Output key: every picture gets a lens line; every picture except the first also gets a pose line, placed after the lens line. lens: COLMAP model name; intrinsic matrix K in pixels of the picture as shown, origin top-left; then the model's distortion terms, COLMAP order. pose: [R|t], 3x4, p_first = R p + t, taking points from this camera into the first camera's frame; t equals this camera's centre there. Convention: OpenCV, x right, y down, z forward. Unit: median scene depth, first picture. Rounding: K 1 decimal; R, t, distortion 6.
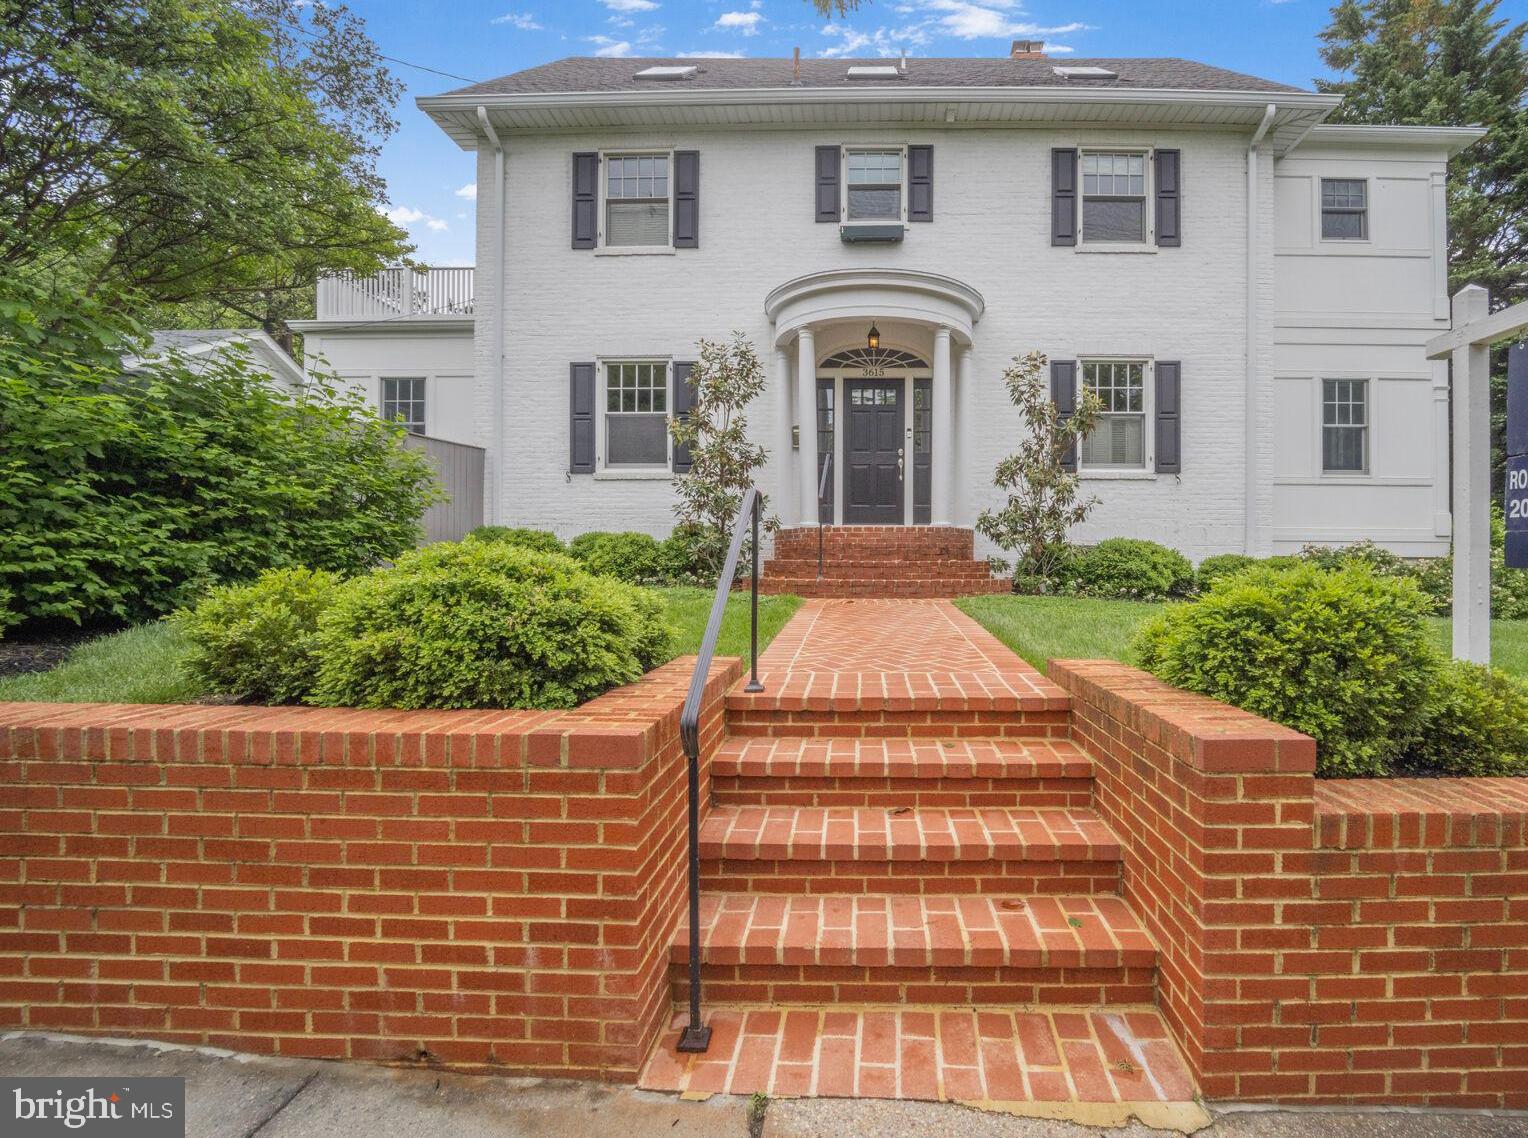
lens RADIAL K [[597.8, 0, 764.2], [0, 597.8, 571.8], [0, 0, 1]] dist [-0.013743, -0.000003]
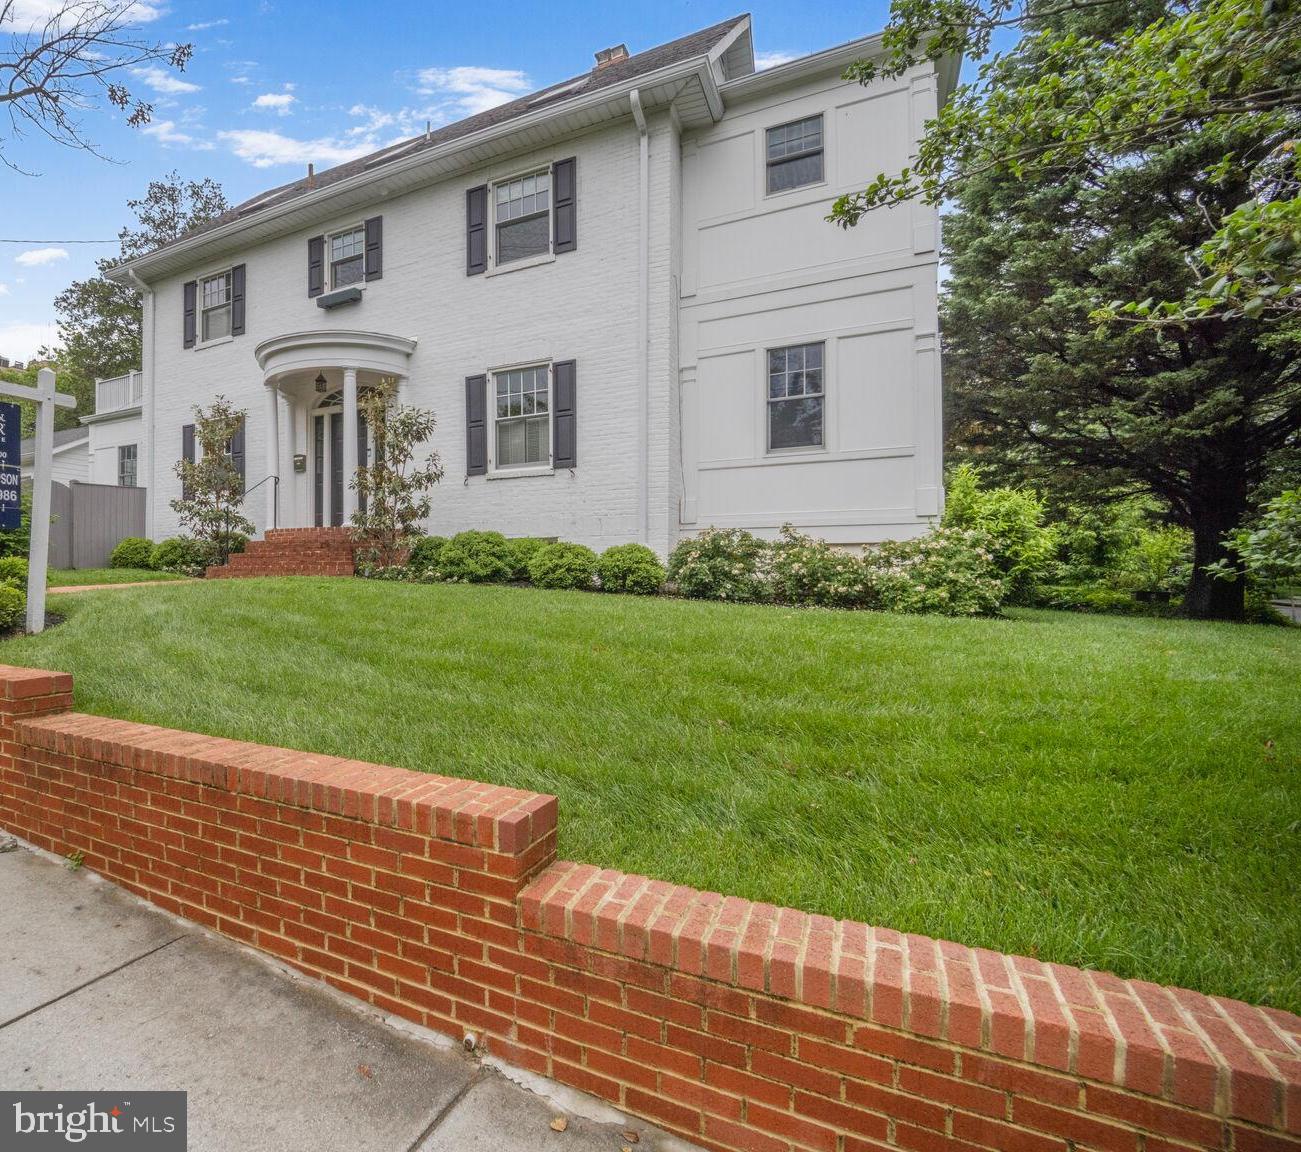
lens RADIAL K [[664.8, 0, 650.2], [0, 664.8, 578.1], [0, 0, 1]] dist [-0.031400, 0.001481]
pose [[0.909979, 0.002501, -0.414646, 1.308688], [0.008904, 0.999633, 0.025570, 0.002296], [0.414558, -0.026960, 0.909624, -0.023739]]
